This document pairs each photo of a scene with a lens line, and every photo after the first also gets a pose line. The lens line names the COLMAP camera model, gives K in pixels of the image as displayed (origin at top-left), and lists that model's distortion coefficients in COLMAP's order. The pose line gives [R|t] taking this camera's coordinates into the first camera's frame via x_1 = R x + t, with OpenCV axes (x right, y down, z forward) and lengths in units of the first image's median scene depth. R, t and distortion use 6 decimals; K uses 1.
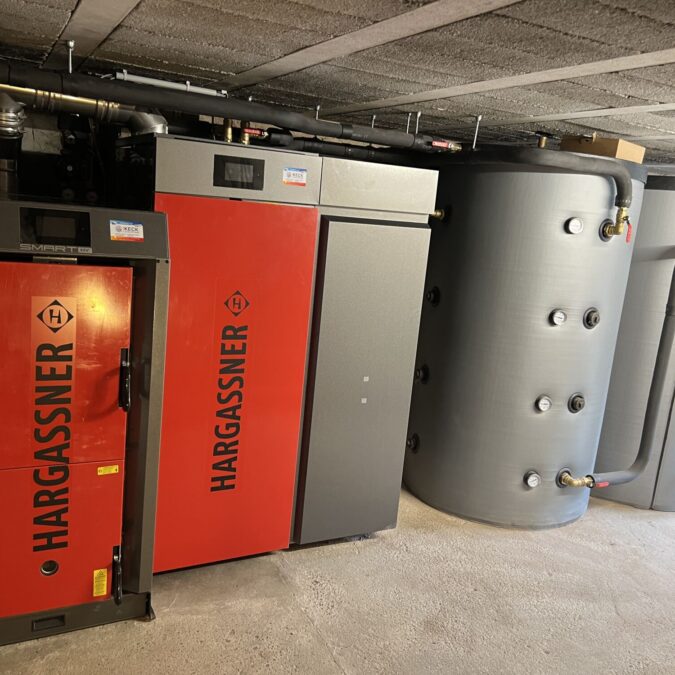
lens RADIAL K [[714.9, 0, 341.7], [0, 714.9, 340.6], [0, 0, 1]] dist [0.063140, 0.000000]
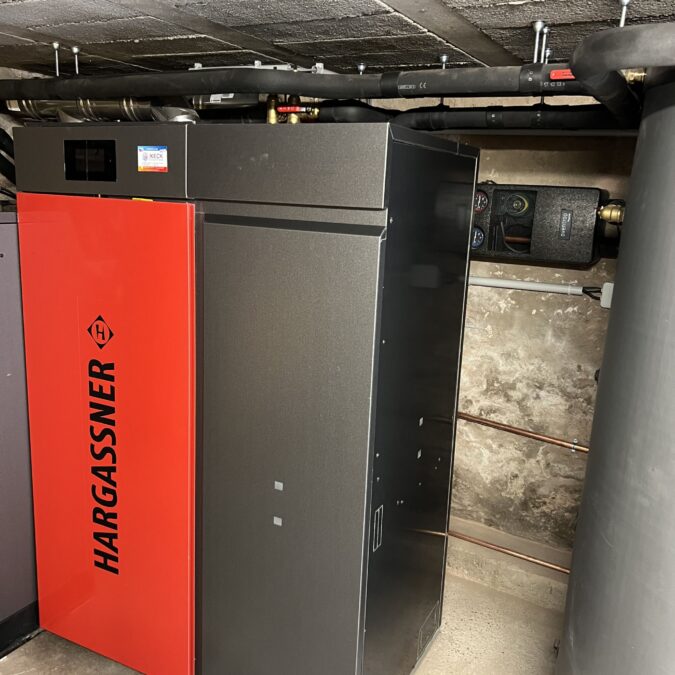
lens RADIAL K [[714.9, 0, 318.2], [0, 714.9, 353.2], [0, 0, 1]] dist [0.063140, 0.000000]
pose [[0.535930, 0.114992, -0.836395, 0.600857], [-0.160816, 0.986447, 0.032577, -0.089132], [0.828805, 0.117047, 0.547159, 0.754868]]
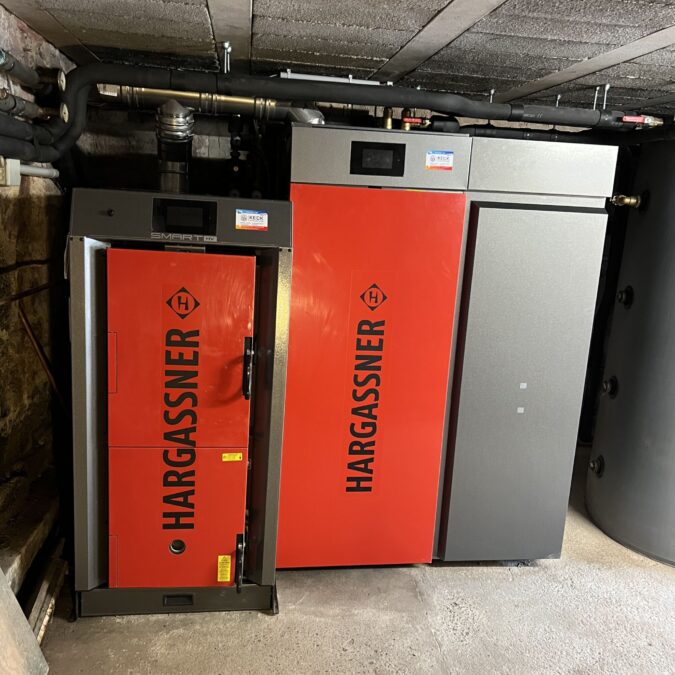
lens RADIAL K [[714.9, 0, 332.4], [0, 714.9, 343.3], [0, 0, 1]] dist [0.063140, 0.000000]
pose [[0.942474, 0.030228, -0.332909, 0.117835], [-0.035897, 0.999296, -0.010889, 0.021887], [0.332346, 0.022213, 0.942896, 0.082091]]
